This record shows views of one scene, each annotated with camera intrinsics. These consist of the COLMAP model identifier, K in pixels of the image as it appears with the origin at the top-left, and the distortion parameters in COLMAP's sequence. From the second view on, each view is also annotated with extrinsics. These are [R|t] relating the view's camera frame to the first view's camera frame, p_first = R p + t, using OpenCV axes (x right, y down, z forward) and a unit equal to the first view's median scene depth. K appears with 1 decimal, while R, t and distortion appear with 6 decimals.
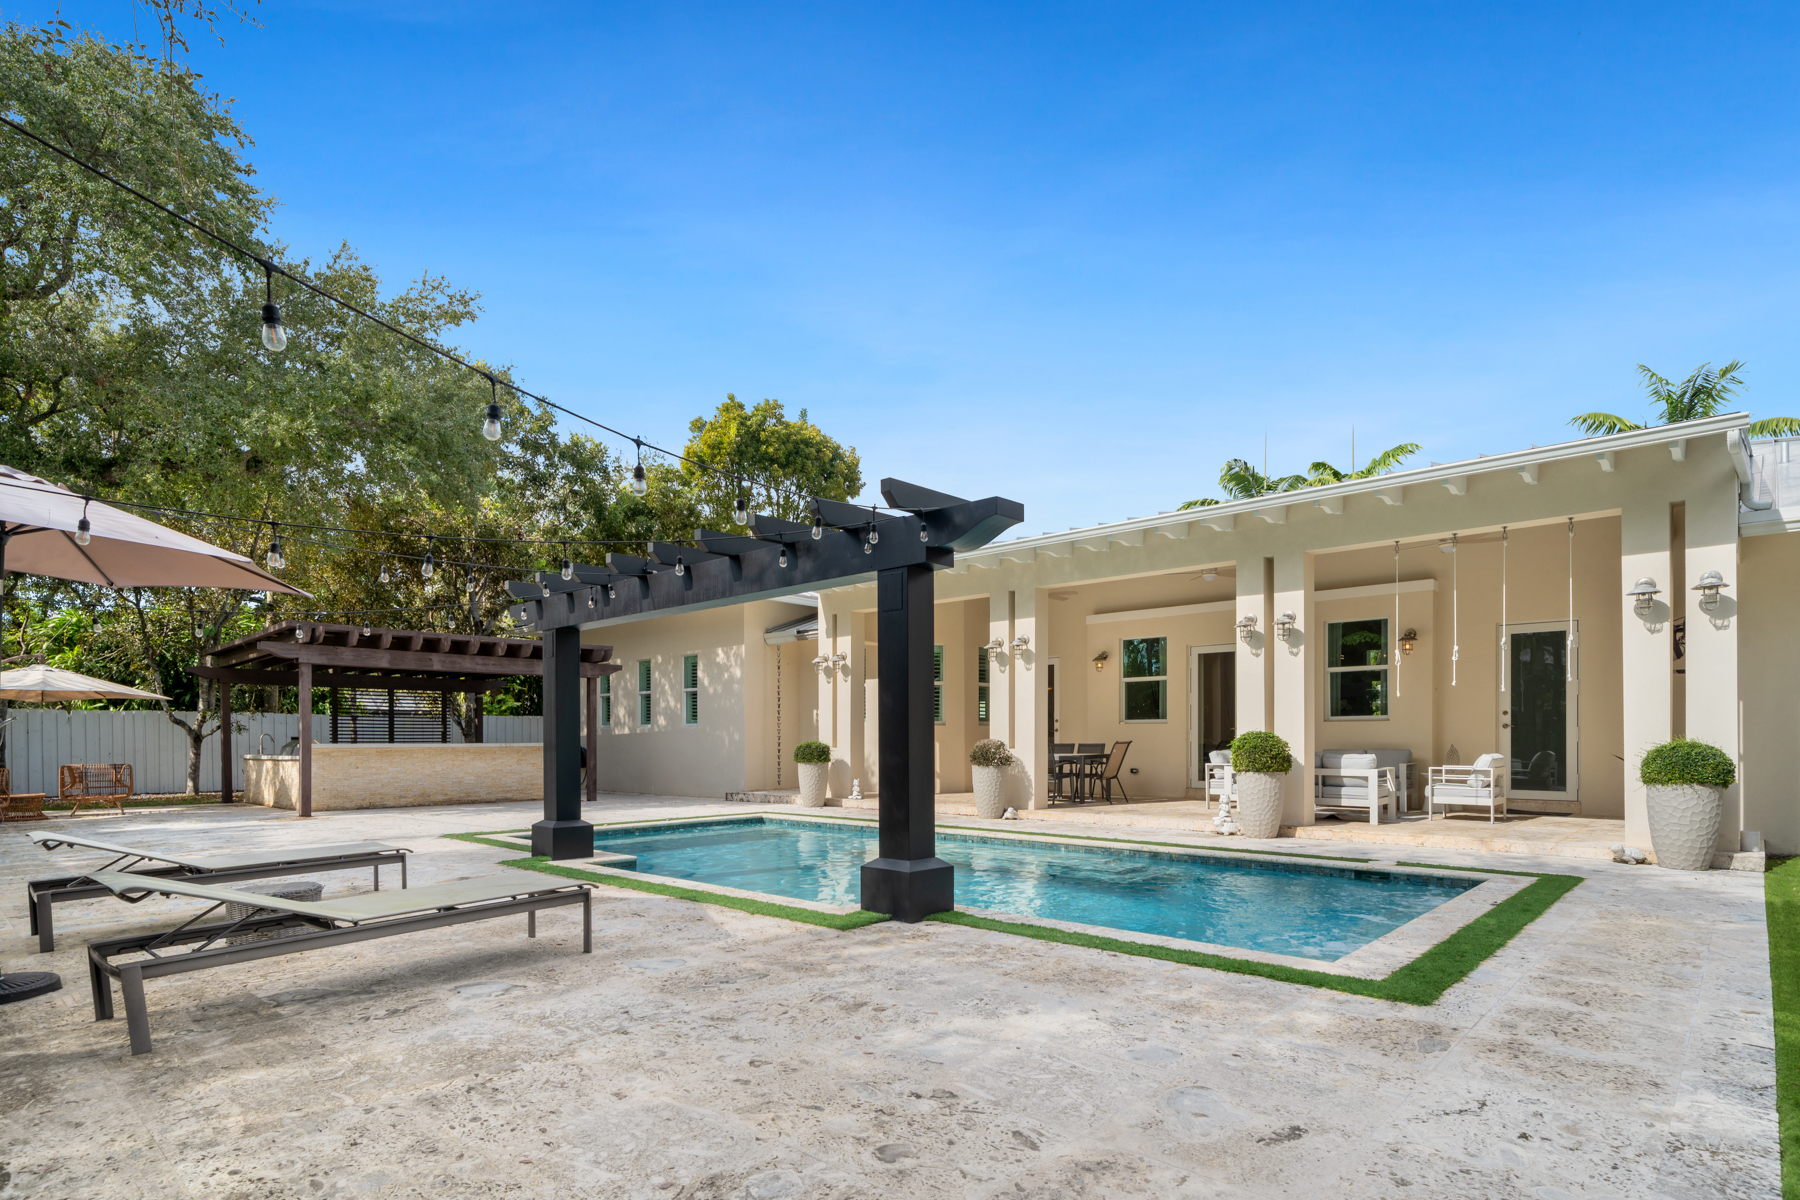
lens RADIAL K [[905.9, 0, 899.6], [0, 905.9, 569.4], [0, 0, 1]] dist [0.022911, -0.000109]
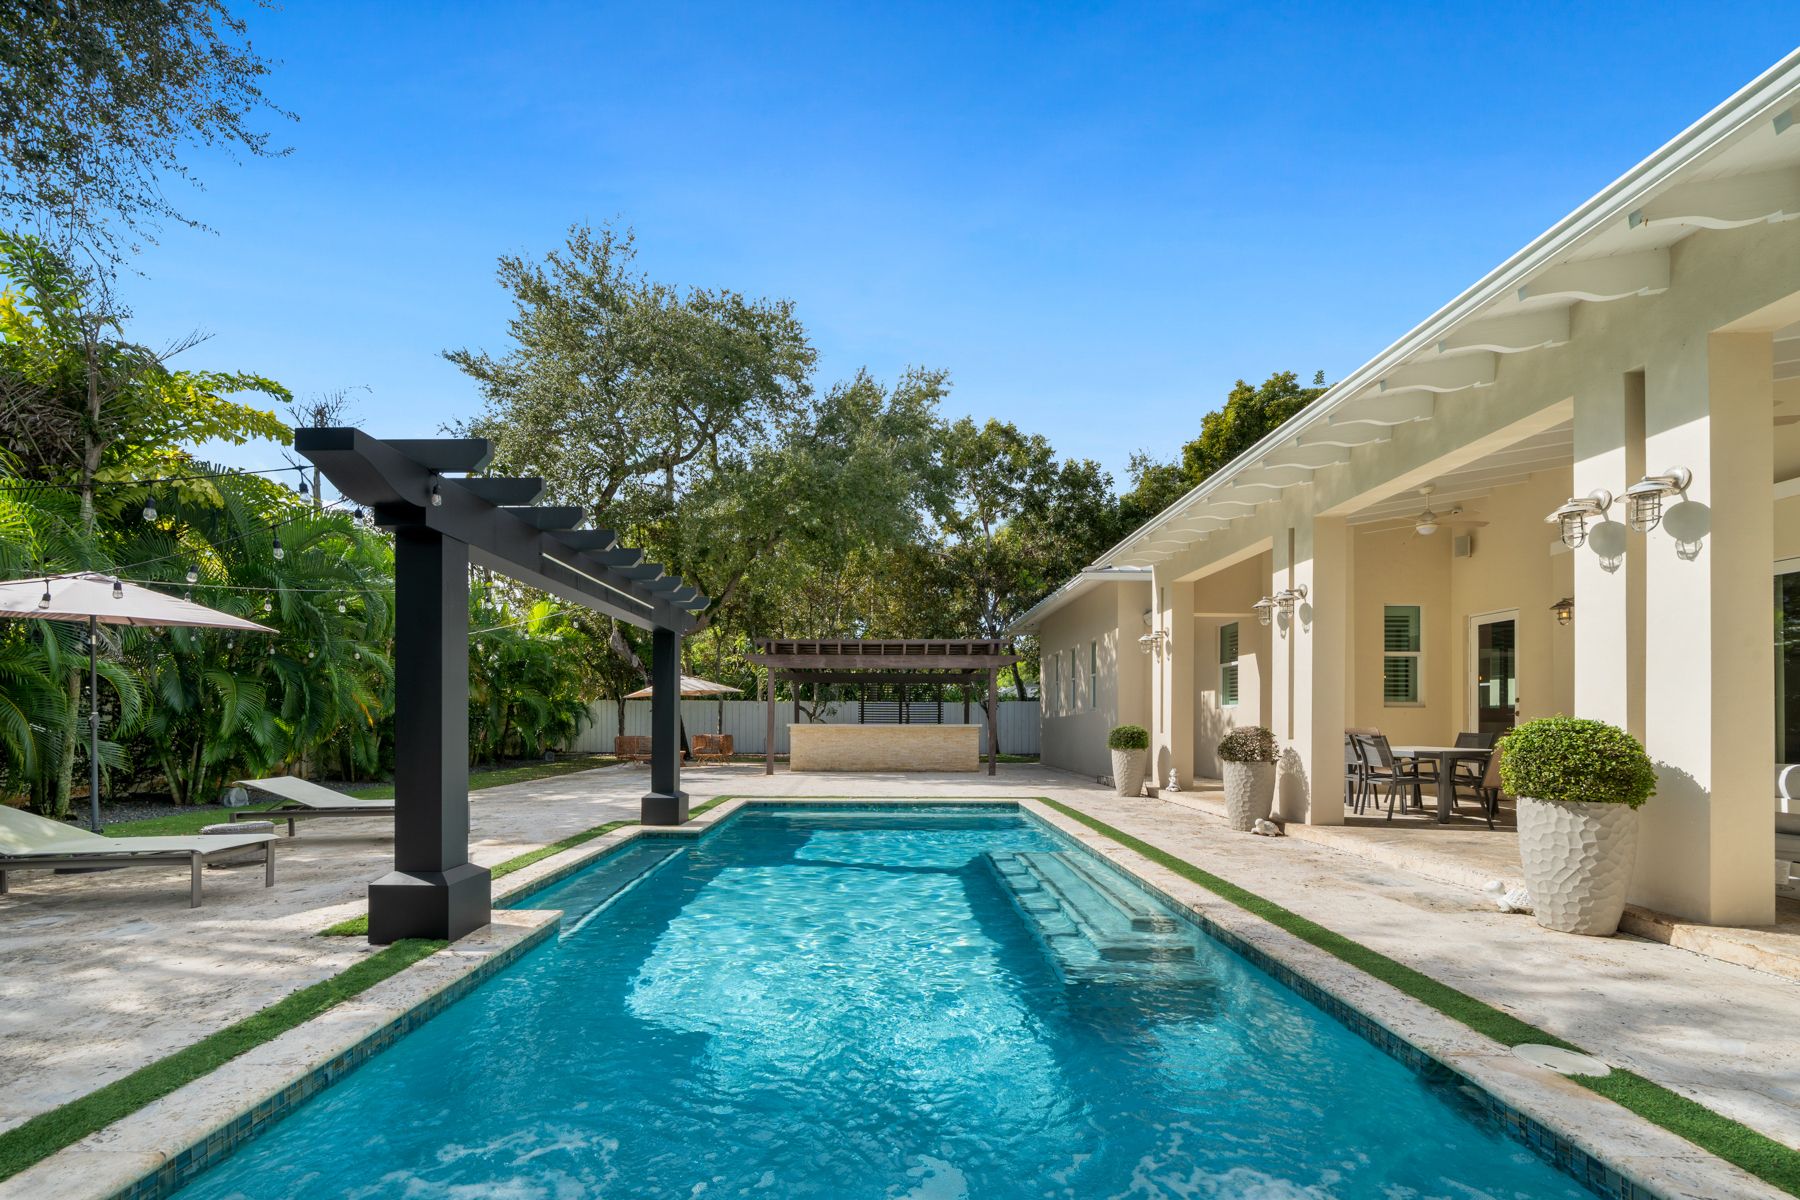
lens RADIAL K [[750.0, 0, 900.0], [0, 750.0, 600.0], [0, 0, 1]] dist [0.023930, -0.000076]
pose [[0.692894, -0.111329, -0.712393, 0.310779], [0.132550, 0.990837, -0.025921, 0.051649], [0.708752, -0.076467, 0.701302, 0.307751]]
